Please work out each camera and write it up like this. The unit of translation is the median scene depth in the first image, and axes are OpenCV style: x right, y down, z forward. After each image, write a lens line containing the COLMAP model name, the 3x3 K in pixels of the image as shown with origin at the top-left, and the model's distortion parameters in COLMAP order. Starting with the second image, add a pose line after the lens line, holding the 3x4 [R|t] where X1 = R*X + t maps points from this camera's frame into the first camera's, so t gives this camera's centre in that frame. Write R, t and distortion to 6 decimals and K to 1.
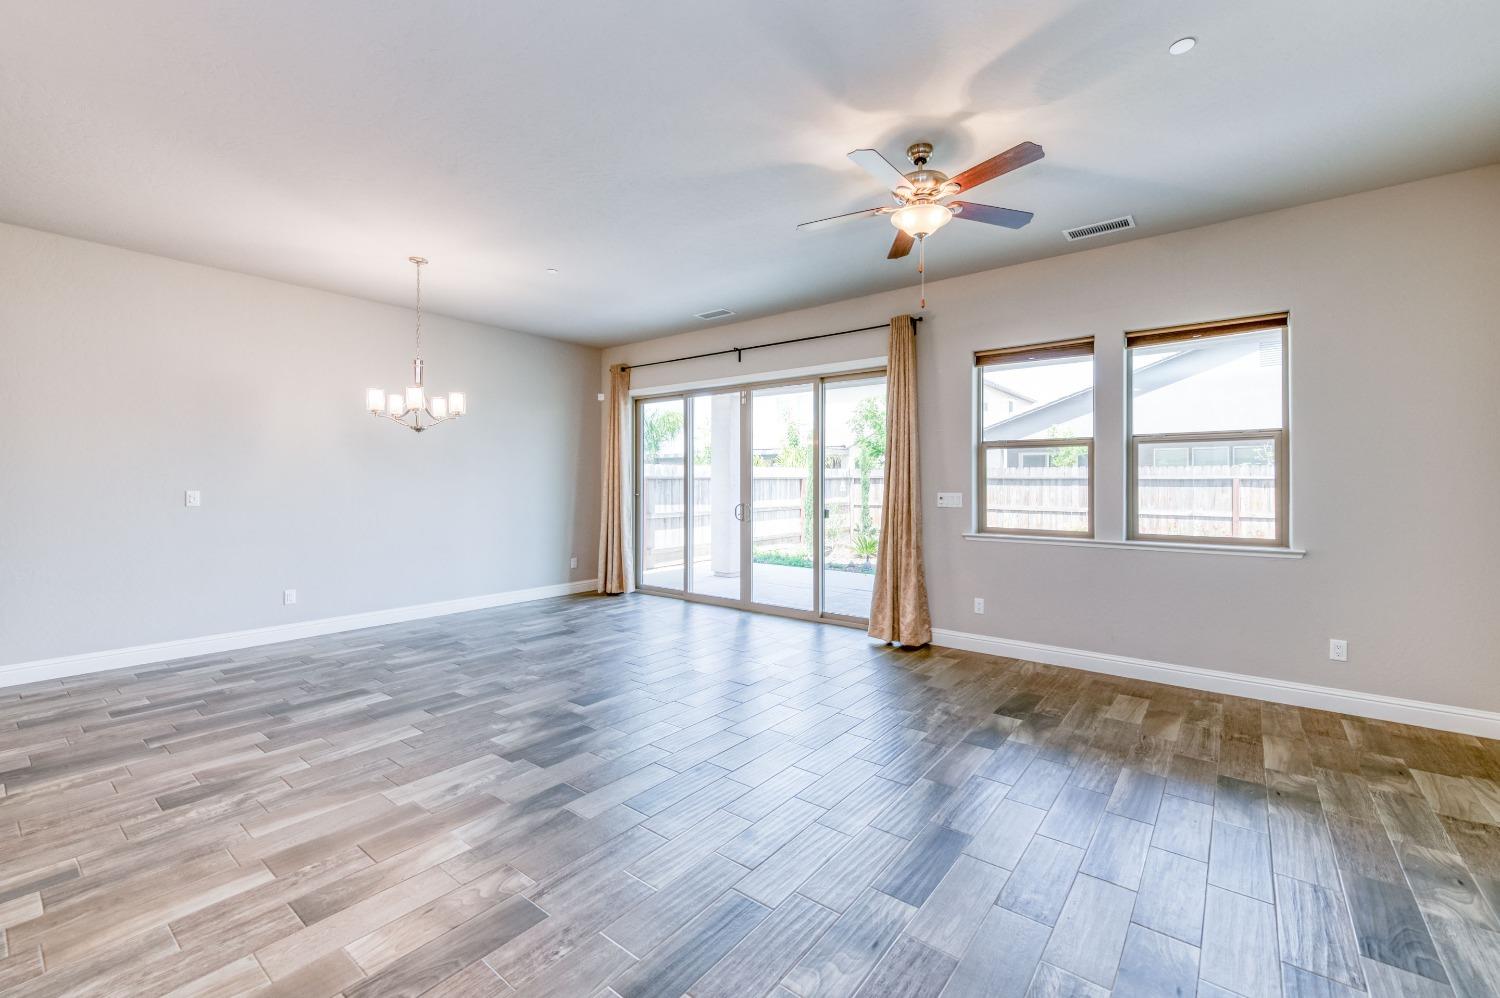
lens RADIAL K [[609.3, 0, 782.4], [0, 609.3, 485.7], [0, 0, 1]] dist [-0.001212, -0.000515]
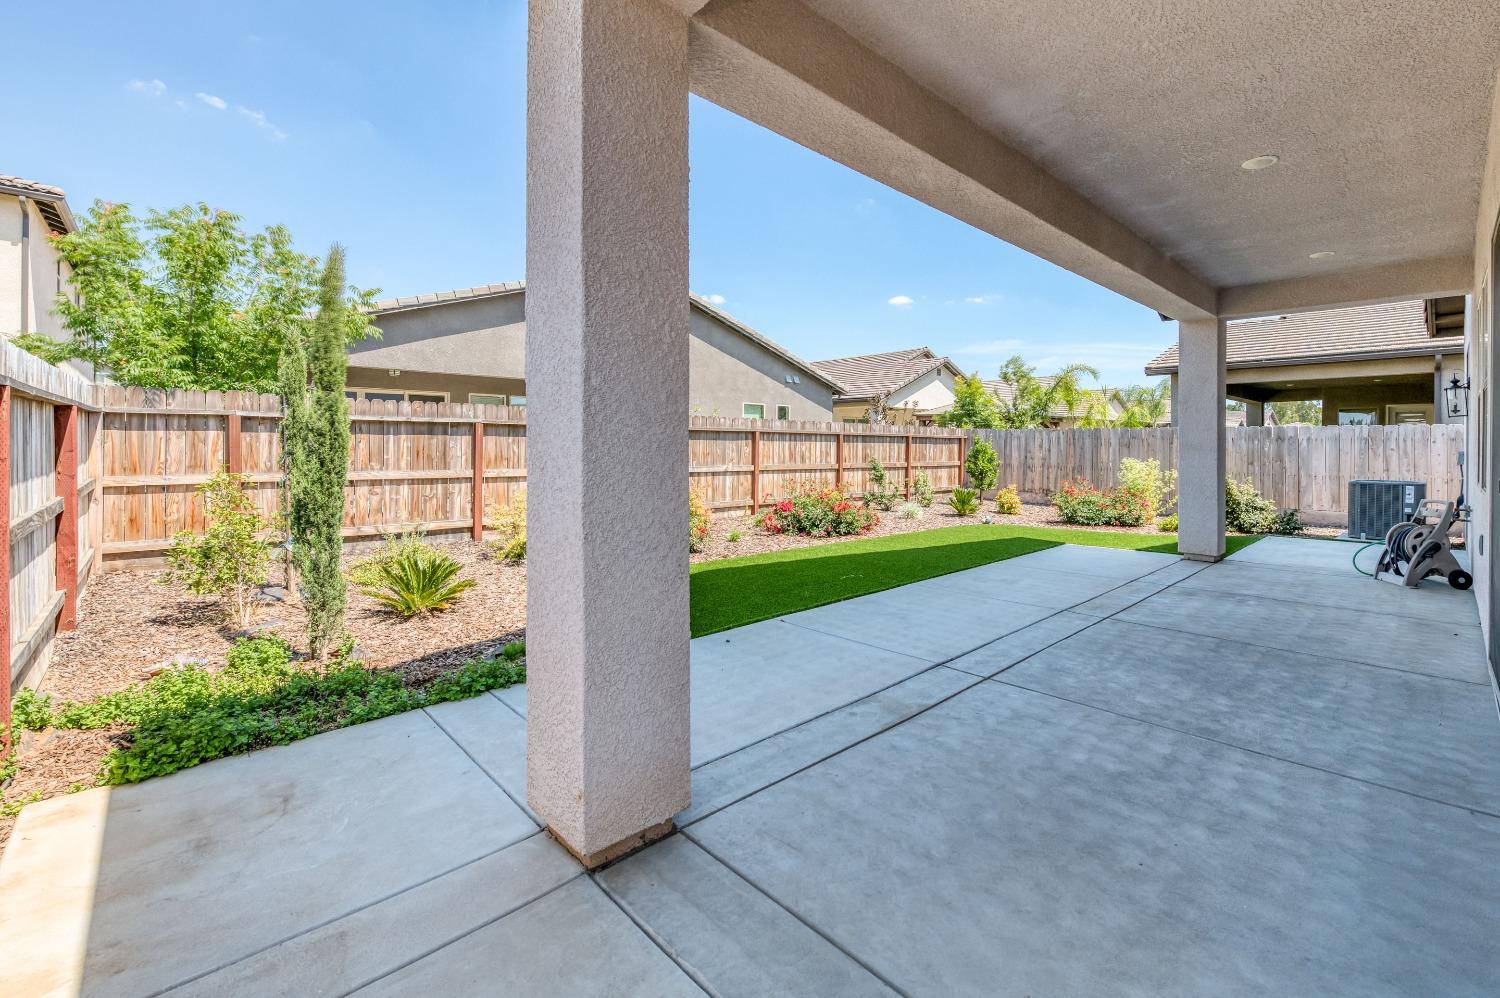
lens RADIAL K [[655.7, 0, 815.4], [0, 655.7, 450.8], [0, 0, 1]] dist [0.000477, -0.001209]
pose [[0.139082, -0.011874, 0.990210, -0.909399], [-0.004653, 0.999909, 0.012643, 0.017640], [-0.990270, -0.006366, 0.139015, 2.306673]]
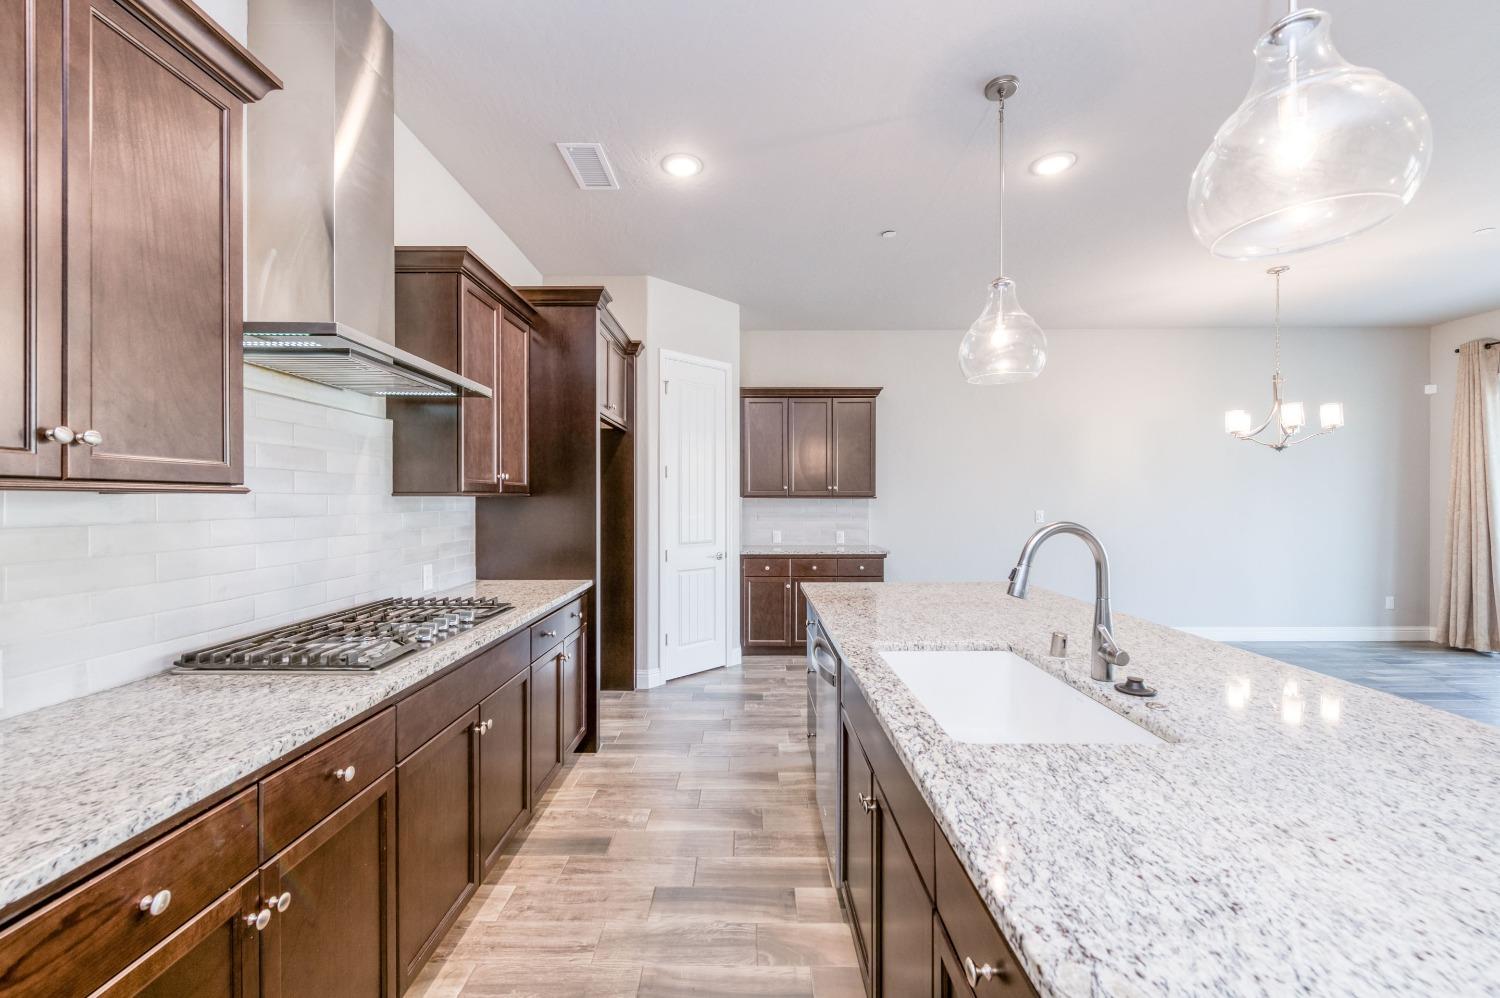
lens RADIAL K [[609.3, 0, 745.3], [0, 609.3, 497.9], [0, 0, 1]] dist [-0.001212, -0.000515]
pose [[0.592753, -0.007544, -0.805349, -0.385527], [0.003620, 0.999971, -0.006703, -0.014349], [0.805376, 0.001058, 0.592763, -0.268635]]
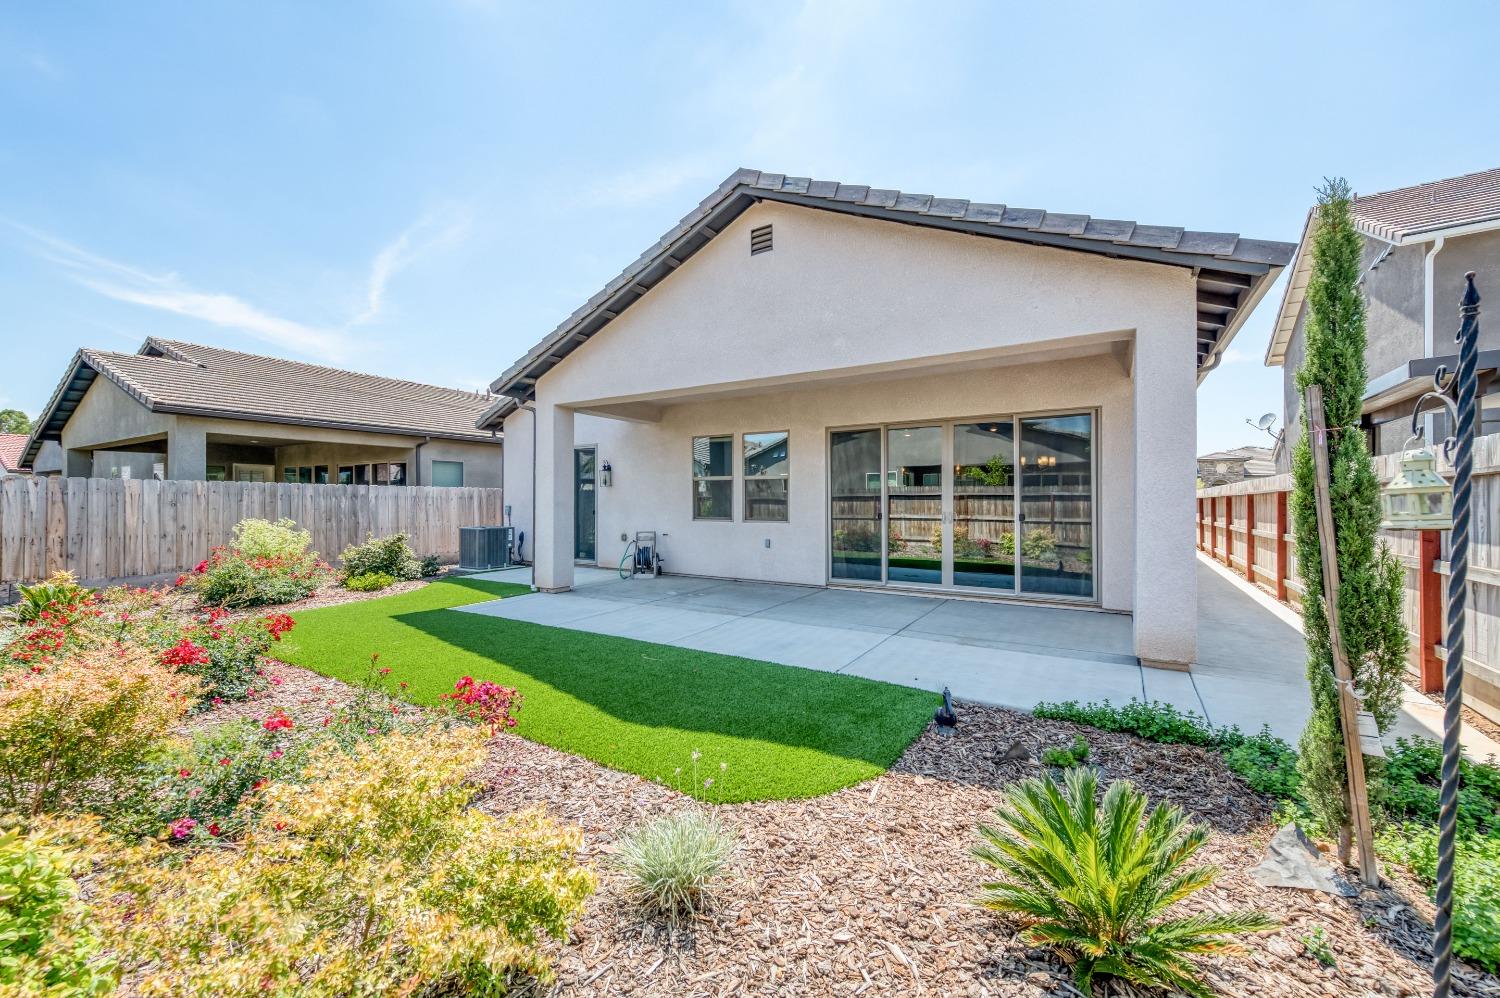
lens RADIAL K [[609.3, 0, 742.1], [0, 609.3, 502.9], [0, 0, 1]] dist [-0.001212, -0.000515]
pose [[-0.997575, -0.000774, -0.069591, 0.840882], [-0.001017, 0.999994, 0.003445, 0.011748], [0.069588, 0.003508, -0.997570, 4.022408]]
